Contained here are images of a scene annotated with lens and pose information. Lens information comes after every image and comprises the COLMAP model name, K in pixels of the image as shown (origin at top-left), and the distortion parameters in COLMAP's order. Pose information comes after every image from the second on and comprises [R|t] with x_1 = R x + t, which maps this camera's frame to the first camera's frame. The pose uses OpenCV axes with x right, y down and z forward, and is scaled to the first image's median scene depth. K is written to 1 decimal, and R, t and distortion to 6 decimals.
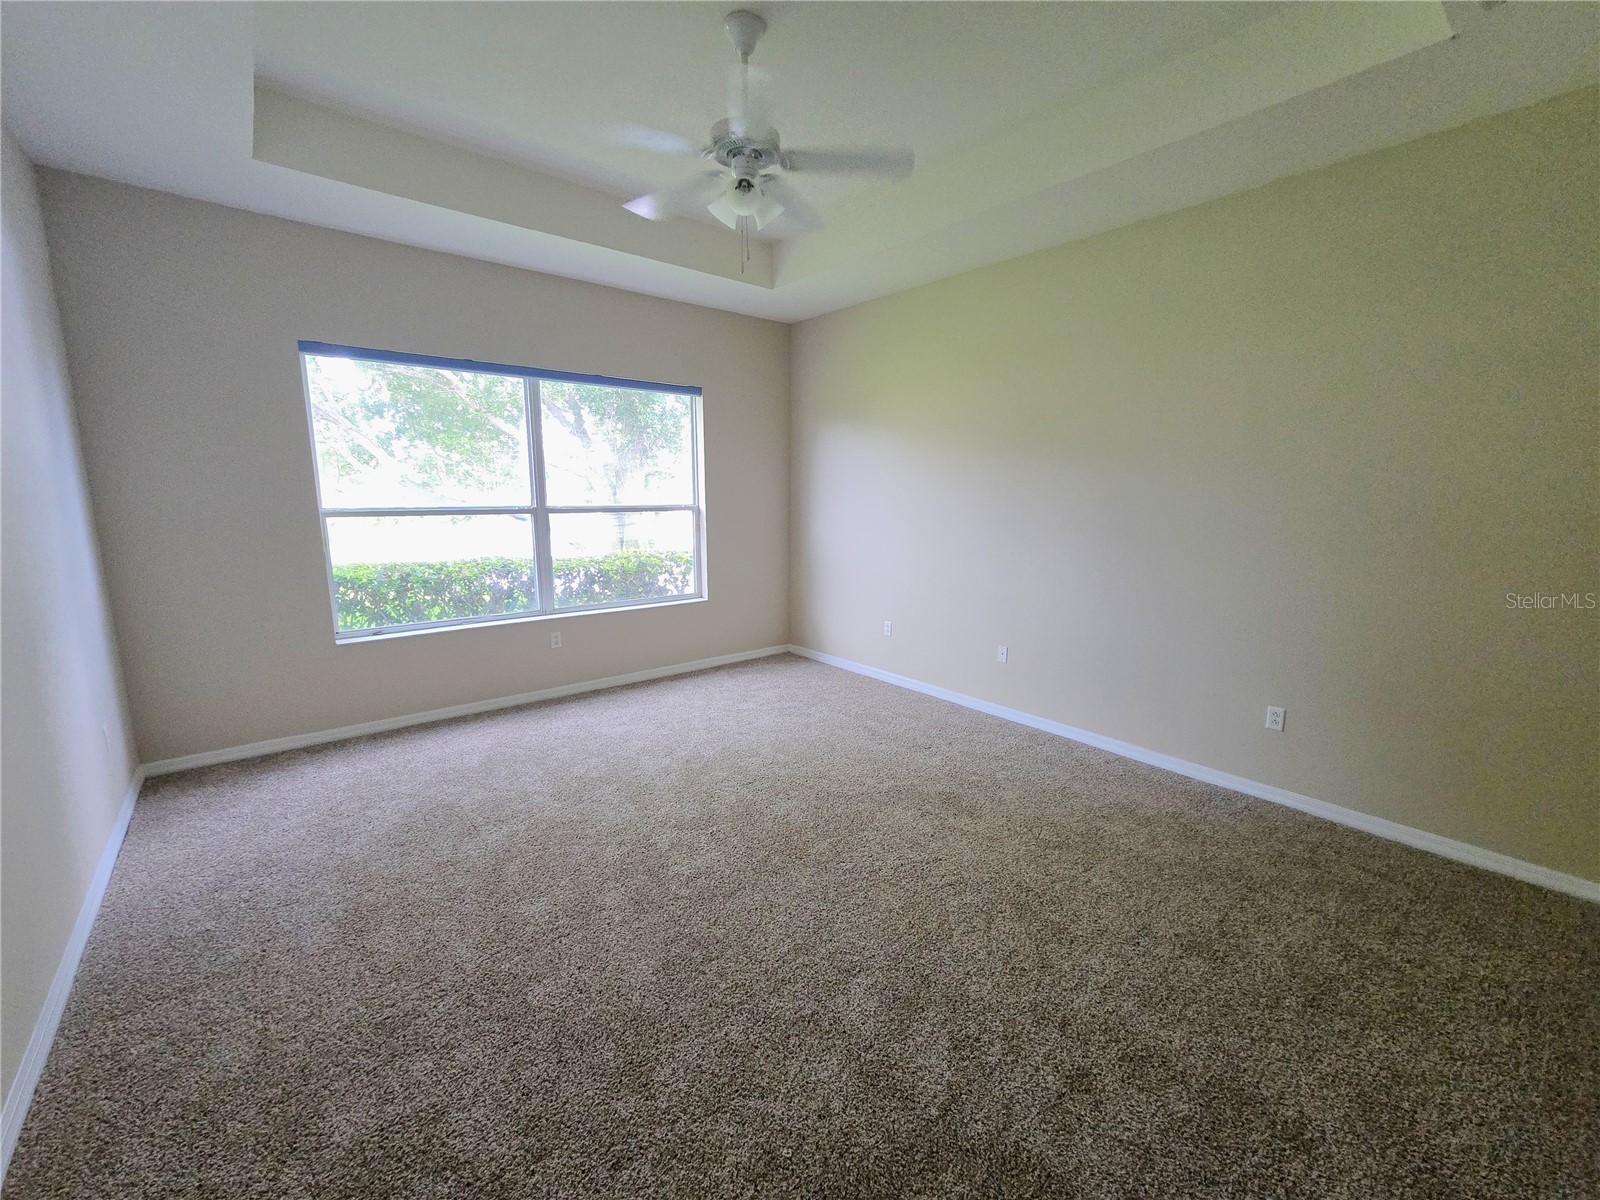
lens RADIAL K [[654.8, 0, 807.5], [0, 654.8, 598.5], [0, 0, 1]] dist [0.002440, 0.000147]
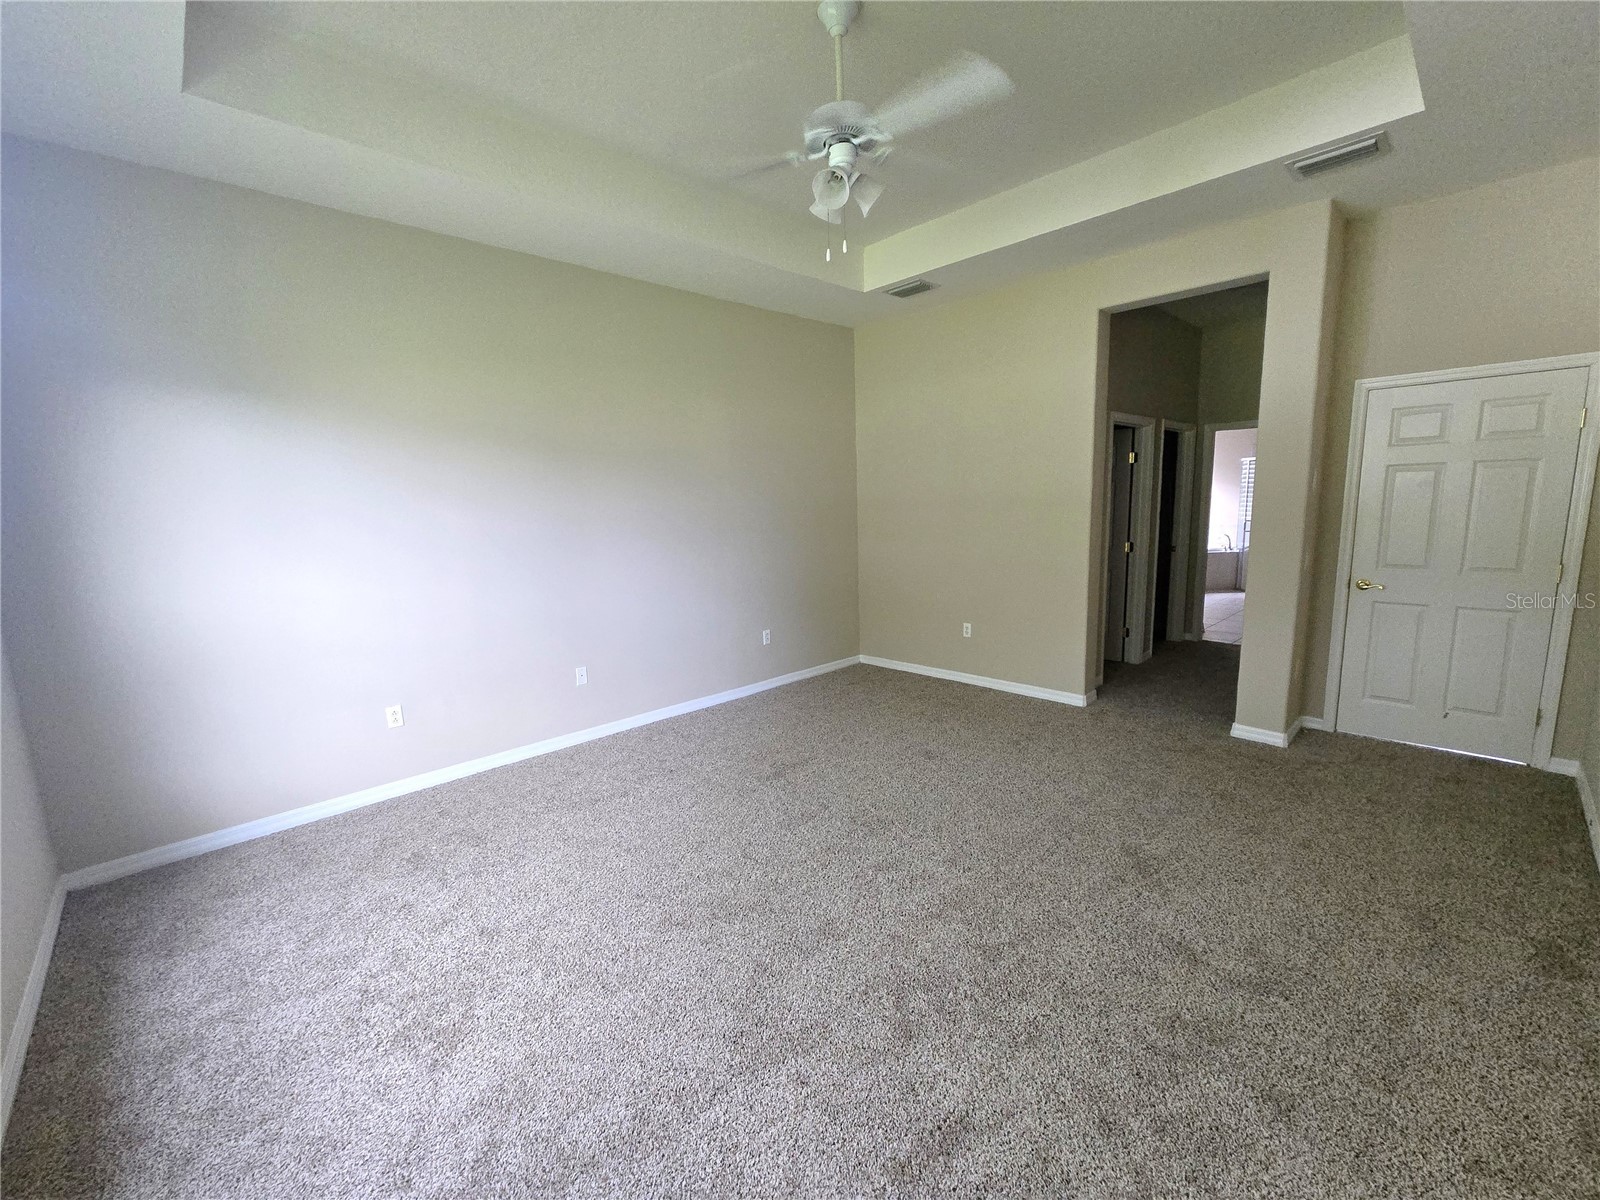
lens RADIAL K [[654.8, 0, 807.5], [0, 654.8, 598.5], [0, 0, 1]] dist [0.002440, 0.000147]
pose [[-0.061362, -0.171617, 0.983251, -0.581885], [0.182278, 0.966614, 0.180089, -0.123044], [-0.981330, 0.190276, -0.028032, 0.616568]]
